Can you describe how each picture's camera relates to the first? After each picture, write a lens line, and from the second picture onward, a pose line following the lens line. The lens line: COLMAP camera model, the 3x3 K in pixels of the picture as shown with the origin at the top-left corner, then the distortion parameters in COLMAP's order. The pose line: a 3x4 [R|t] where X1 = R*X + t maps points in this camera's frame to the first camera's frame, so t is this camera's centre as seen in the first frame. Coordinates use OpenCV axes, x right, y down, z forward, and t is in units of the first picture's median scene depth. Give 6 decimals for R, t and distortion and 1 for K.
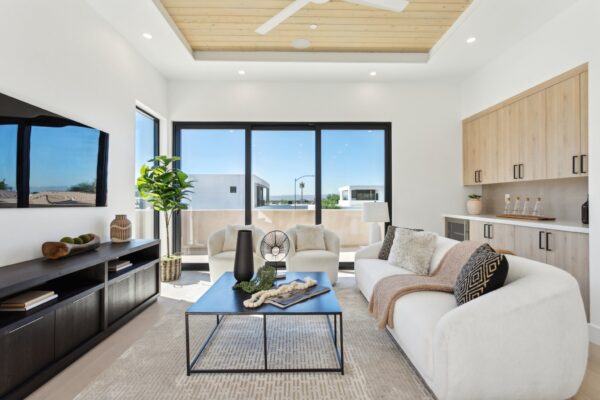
lens RADIAL K [[279.0, 0, 299.3], [0, 279.0, 200.1], [0, 0, 1]] dist [-0.004784, 0.001112]
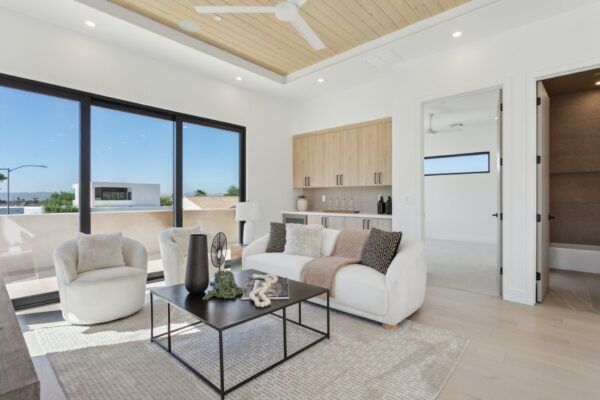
lens RADIAL K [[293.1, 0, 296.8], [0, 293.1, 201.3], [0, 0, 1]] dist [-0.014968, 0.004895]
pose [[0.693113, -0.004448, 0.720815, -0.450537], [0.001358, 0.999987, 0.004864, 0.001190], [-0.720828, -0.002393, 0.693110, 0.099049]]
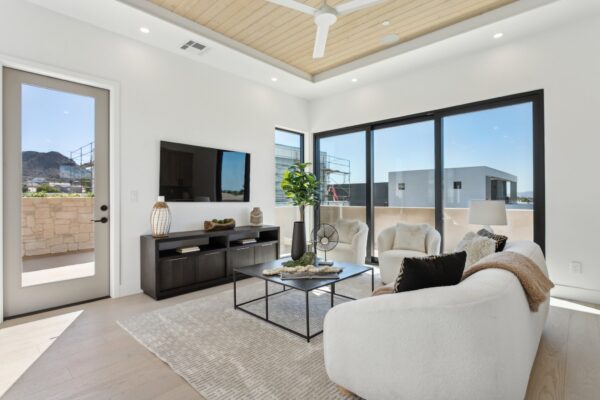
lens RADIAL K [[293.1, 0, 301.1], [0, 293.1, 198.6], [0, 0, 1]] dist [-0.014968, 0.004895]
pose [[0.723915, 0.001535, -0.689887, 0.513614], [0.001632, 0.999991, 0.003939, -0.000776], [0.689887, -0.003977, 0.723906, 0.031801]]
